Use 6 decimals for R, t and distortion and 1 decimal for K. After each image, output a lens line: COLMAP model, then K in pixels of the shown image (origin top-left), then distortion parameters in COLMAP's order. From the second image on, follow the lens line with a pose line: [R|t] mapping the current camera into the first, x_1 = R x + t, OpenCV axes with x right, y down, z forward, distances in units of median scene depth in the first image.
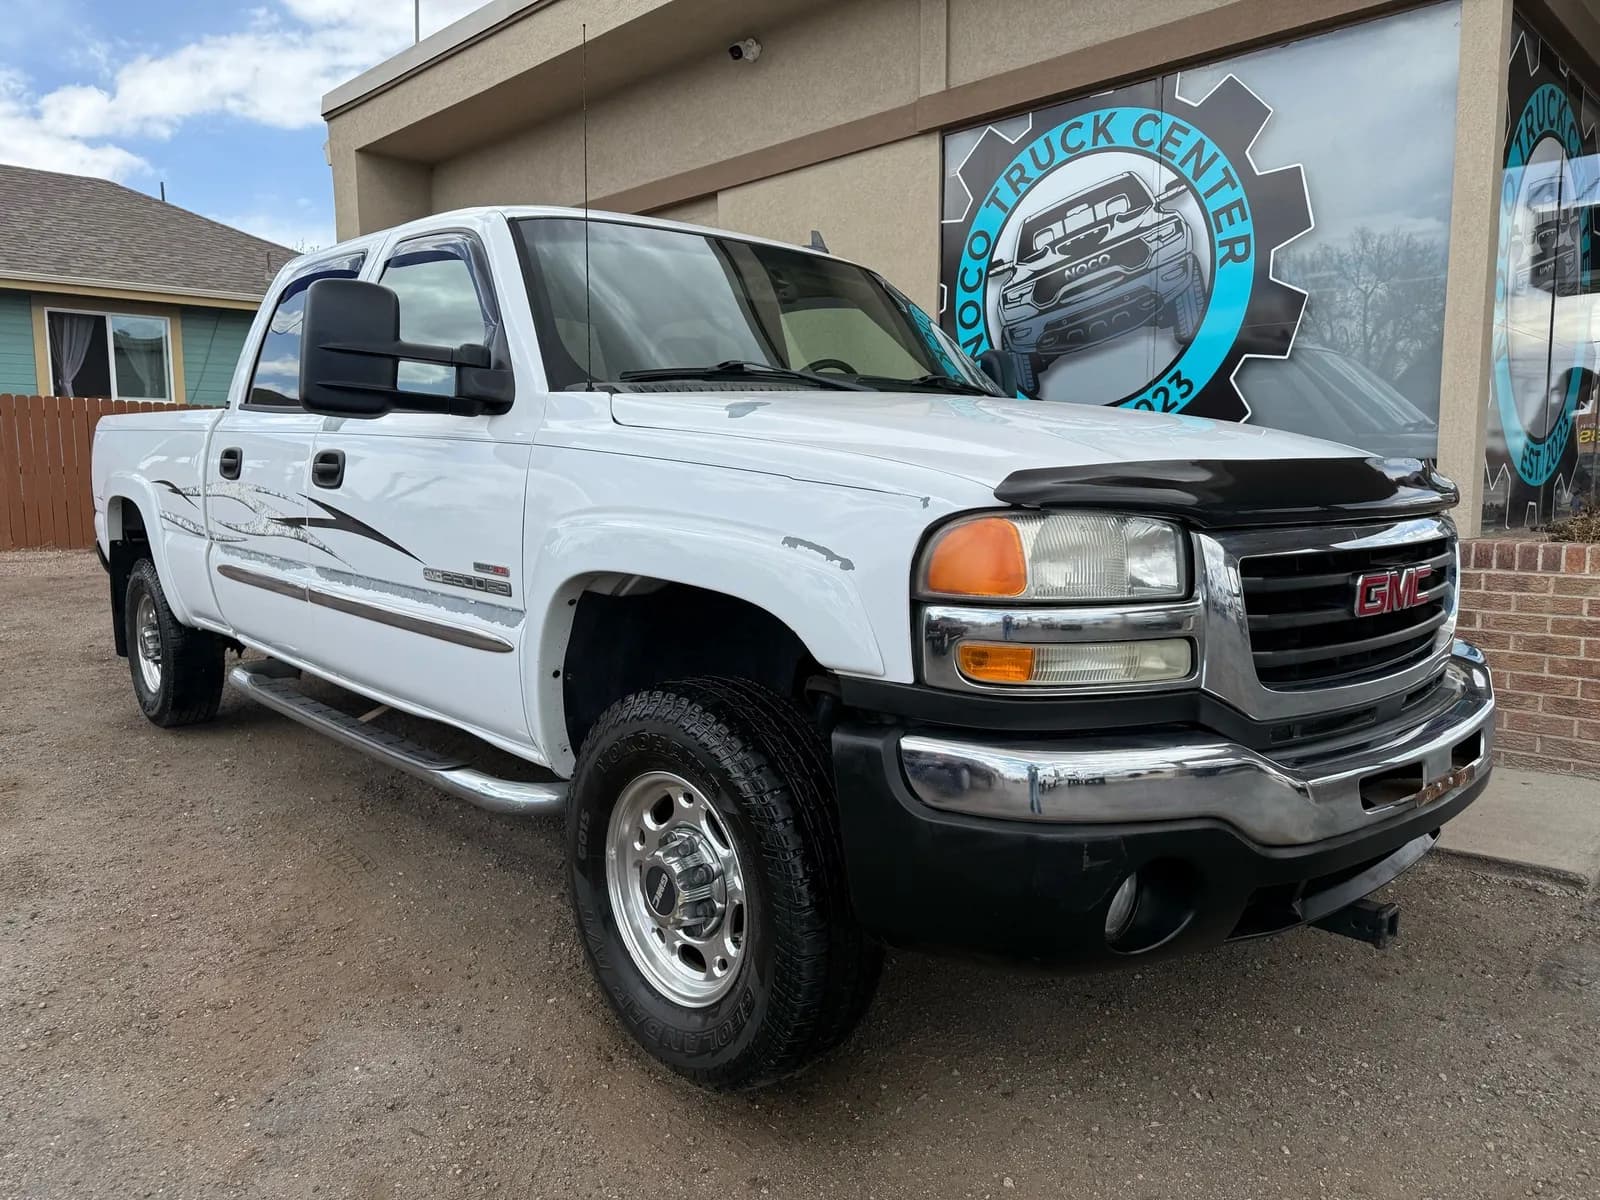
lens RADIAL K [[1148.8, 0, 788.7], [0, 1148.8, 598.4], [0, 0, 1]] dist [0.007103, -0.020742]
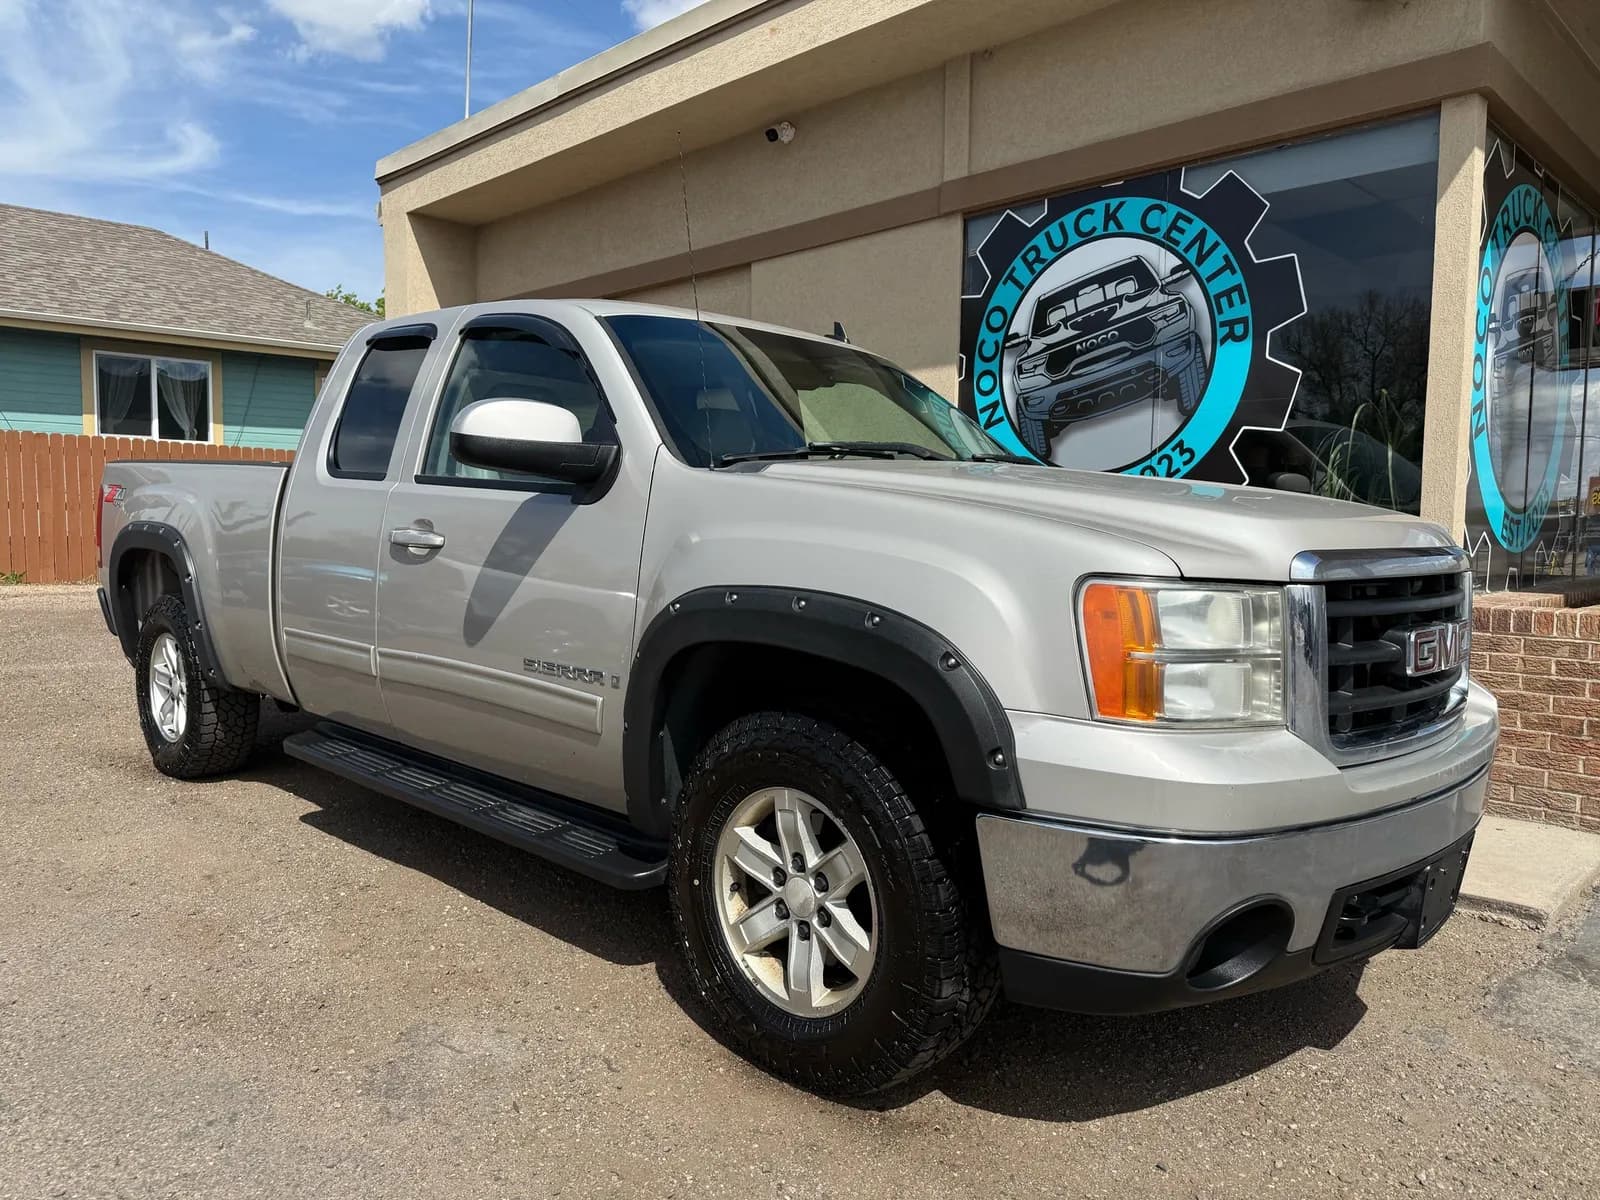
lens RADIAL K [[1148.8, 0, 785.1], [0, 1148.8, 598.3], [0, 0, 1]] dist [0.007103, -0.020742]
pose [[0.999743, 0.019704, -0.011199, -0.015988], [-0.020140, 0.998986, -0.040259, 0.000860], [0.010395, 0.040475, 0.999126, -0.069539]]
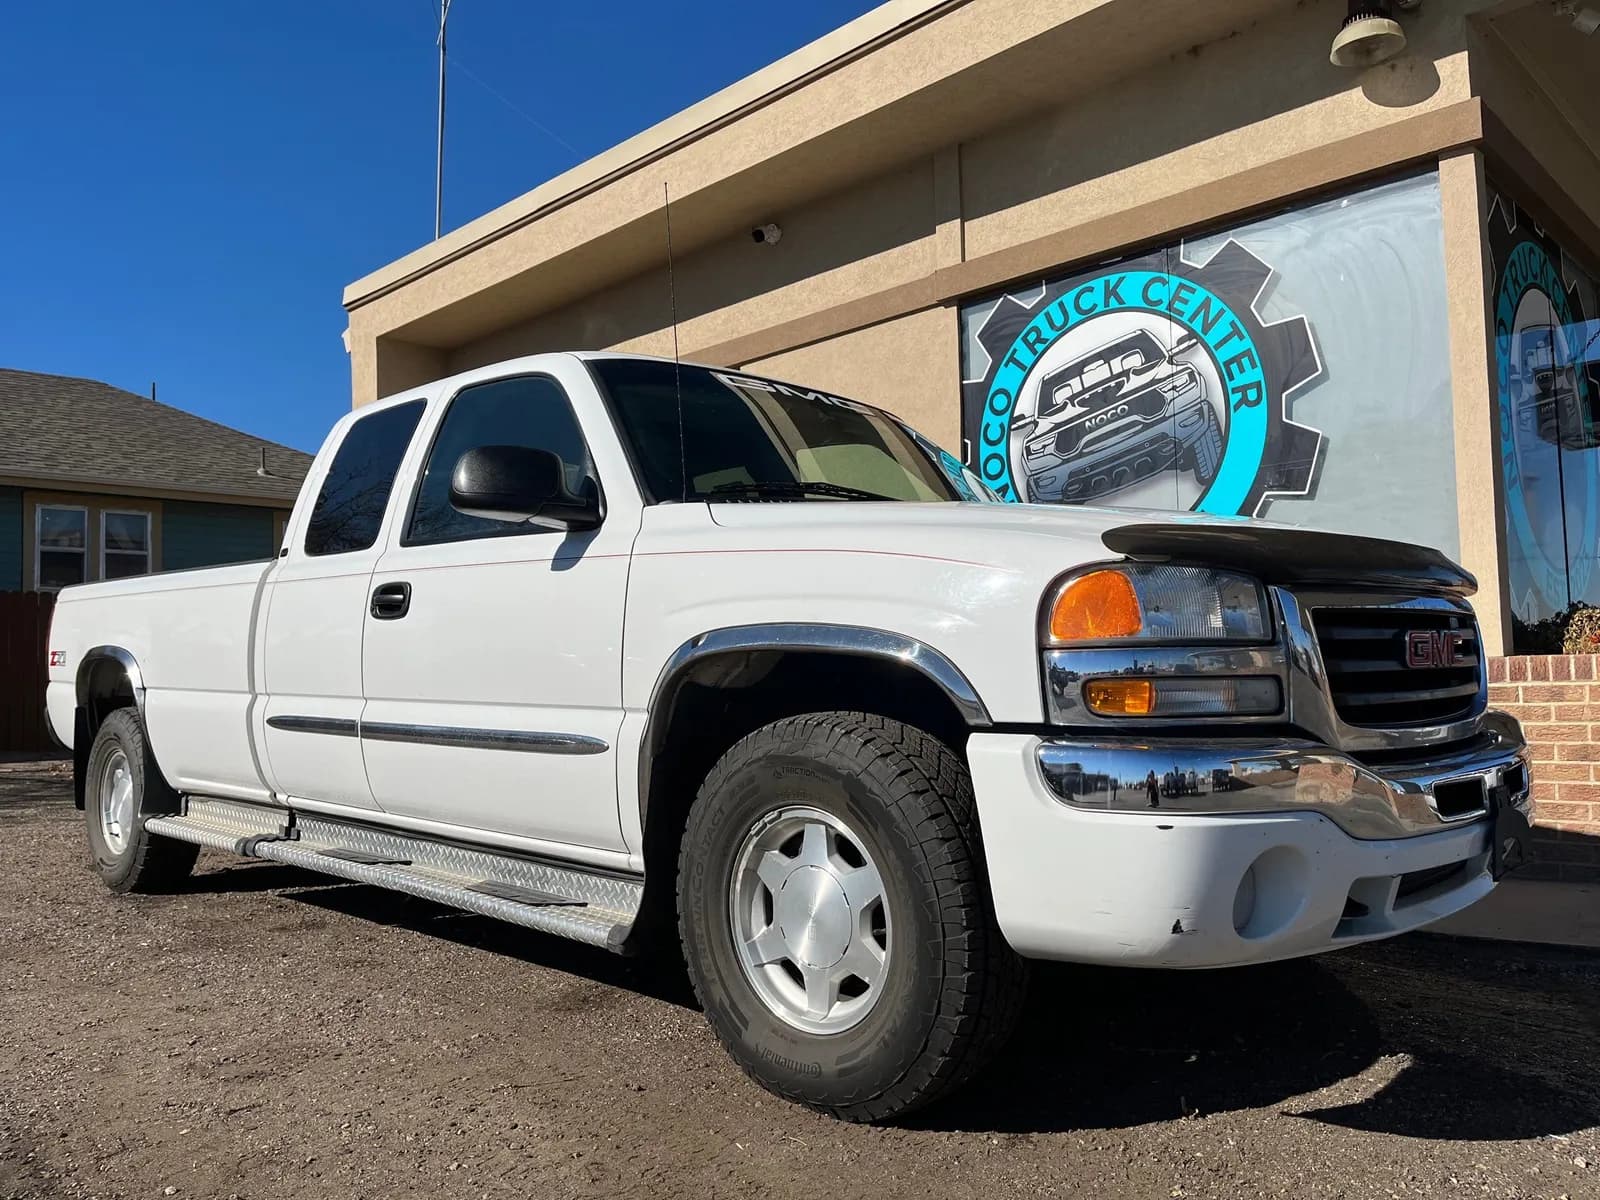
lens RADIAL K [[1238.3, 0, 791.6], [0, 1238.3, 593.1], [0, 0, 1]] dist [0.021292, -0.034583]
pose [[0.999808, -0.017410, 0.009025, -0.038438], [0.018751, 0.983498, -0.179944, 0.064978], [-0.005744, 0.180079, 0.983635, -0.074482]]
